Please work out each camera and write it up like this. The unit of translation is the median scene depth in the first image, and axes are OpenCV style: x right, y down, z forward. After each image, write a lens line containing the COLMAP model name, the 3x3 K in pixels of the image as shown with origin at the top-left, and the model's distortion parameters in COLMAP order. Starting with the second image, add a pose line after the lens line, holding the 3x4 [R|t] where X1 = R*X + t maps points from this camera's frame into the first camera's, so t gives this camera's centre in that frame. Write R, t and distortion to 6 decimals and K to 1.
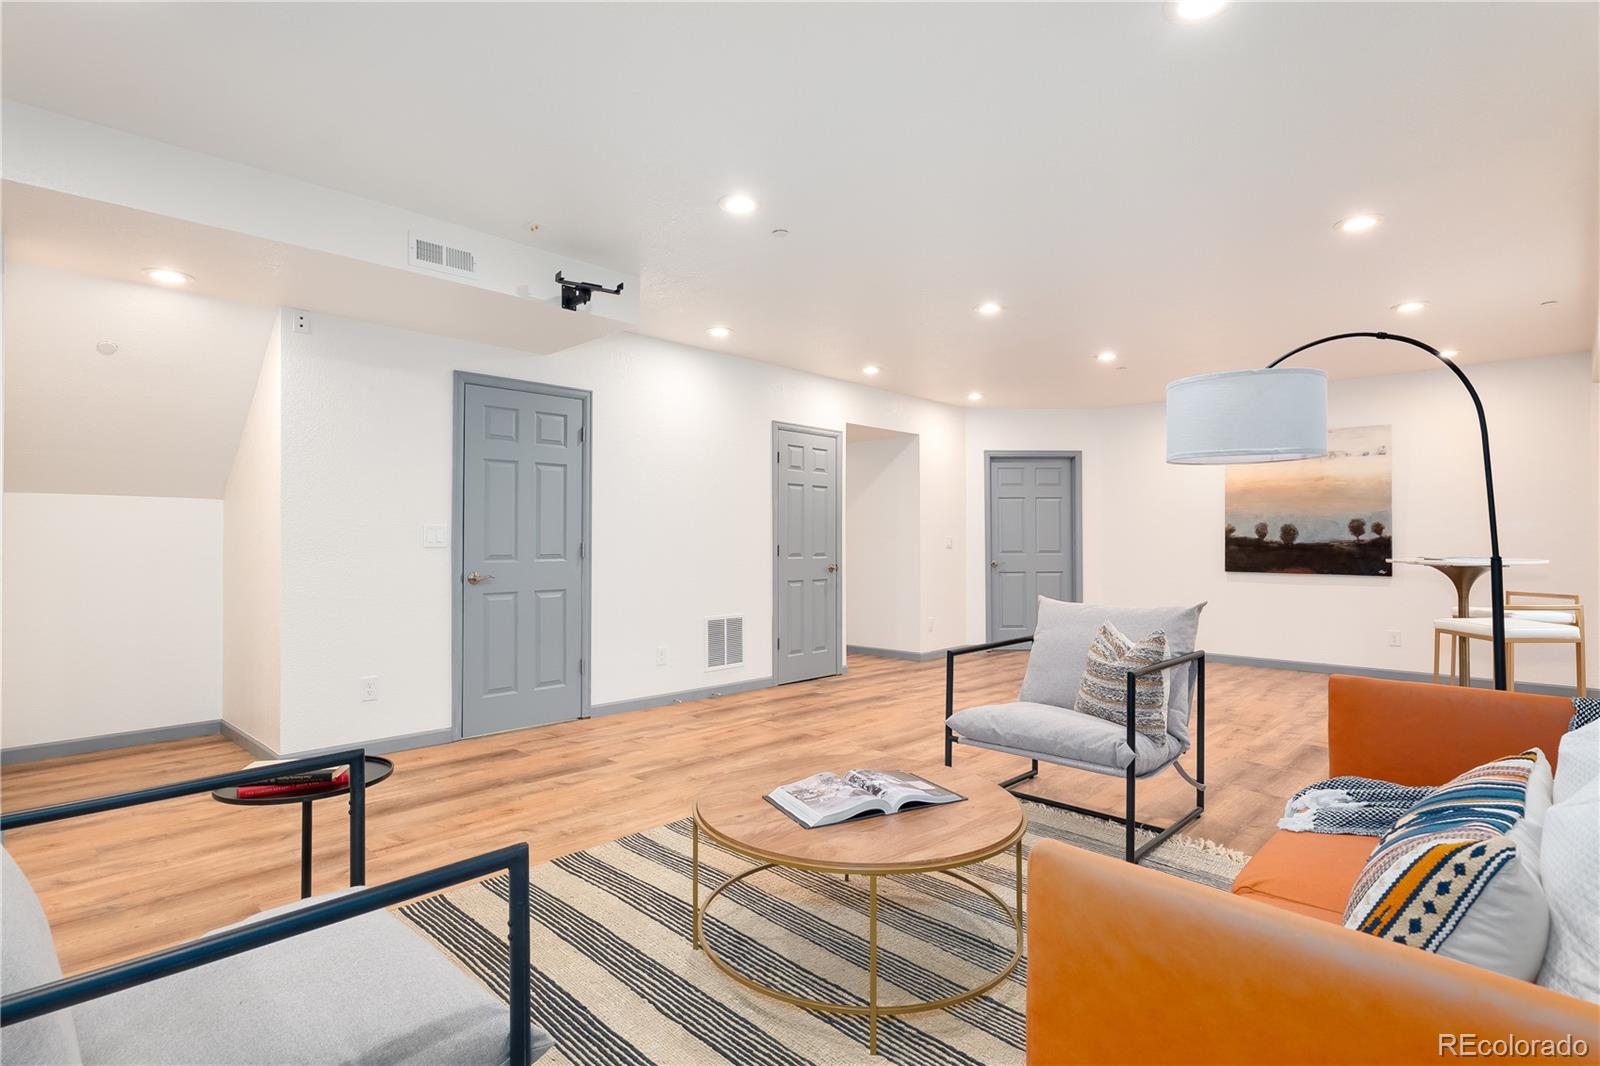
lens RADIAL K [[808.5, 0, 800.0], [0, 808.5, 533.0], [0, 0, 1]] dist [0.001732, 0.000801]
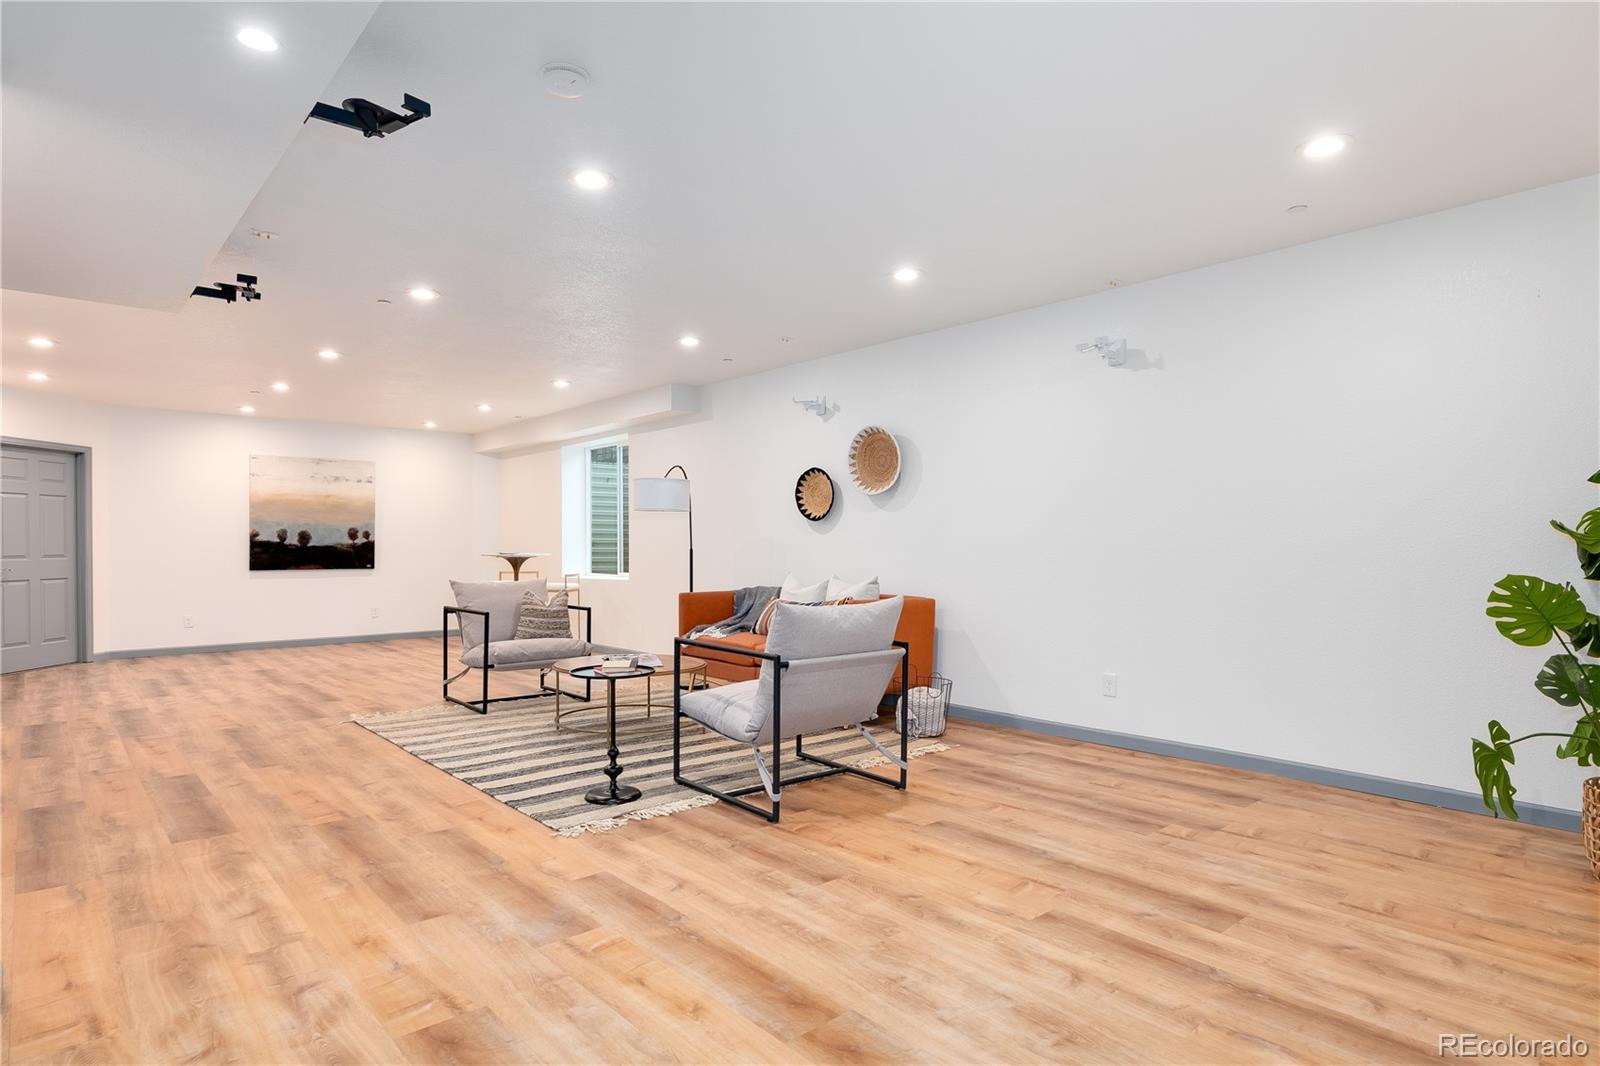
lens RADIAL K [[893.4, 0, 800.0], [0, 893.4, 533.0], [0, 0, 1]] dist [-0.000246, 0.000852]
pose [[0.087492, 0.011551, 0.996098, -0.733701], [-0.008945, 0.999902, -0.010809, 0.000872], [-0.996125, -0.007964, 0.087587, 0.111270]]
